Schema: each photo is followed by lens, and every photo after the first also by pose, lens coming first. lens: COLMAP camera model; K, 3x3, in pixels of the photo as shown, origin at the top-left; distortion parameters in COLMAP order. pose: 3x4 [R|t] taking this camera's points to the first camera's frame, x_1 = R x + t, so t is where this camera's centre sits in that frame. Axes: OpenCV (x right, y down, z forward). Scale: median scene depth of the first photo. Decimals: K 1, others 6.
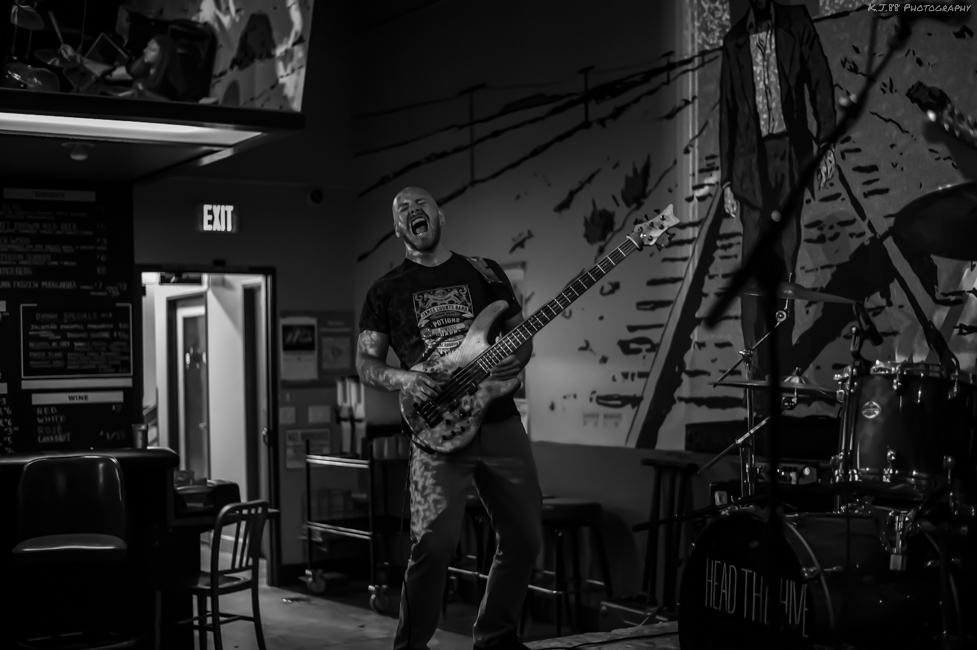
lens RADIAL K [[1417.5, 0, 487.0], [0, 1417.5, 308.2], [0, 0, 1]] dist [-0.107310, 0.000000]
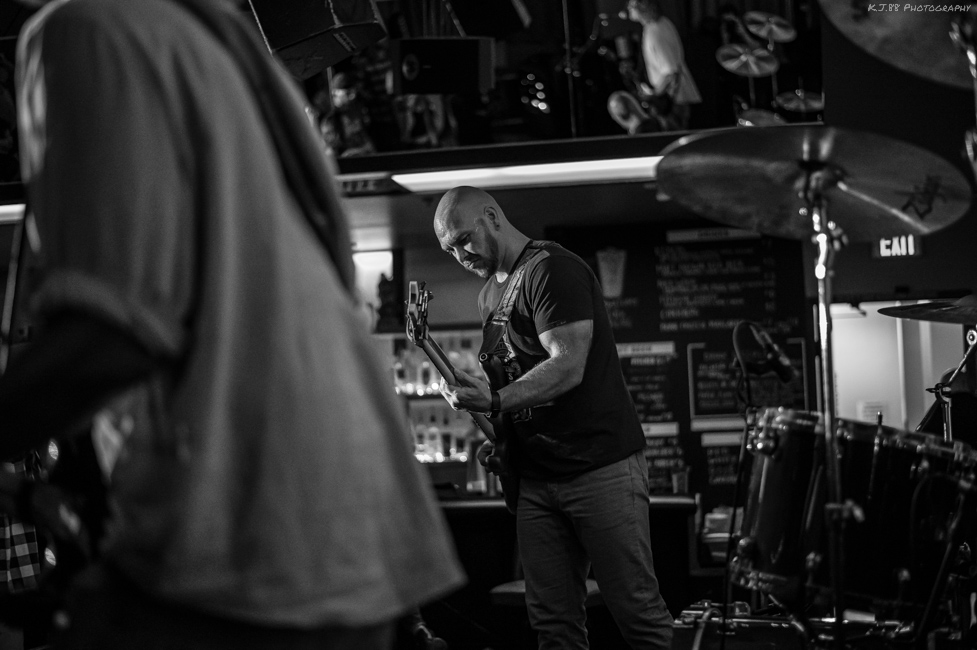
lens RADIAL K [[1417.5, 0, 487.9], [0, 1417.5, 325.1], [0, 0, 1]] dist [-0.107310, 0.000000]
pose [[0.727722, -0.051787, -0.683914, 0.318135], [0.045305, 0.998597, -0.027409, 0.004941], [0.684374, -0.011039, 0.729047, 0.198111]]
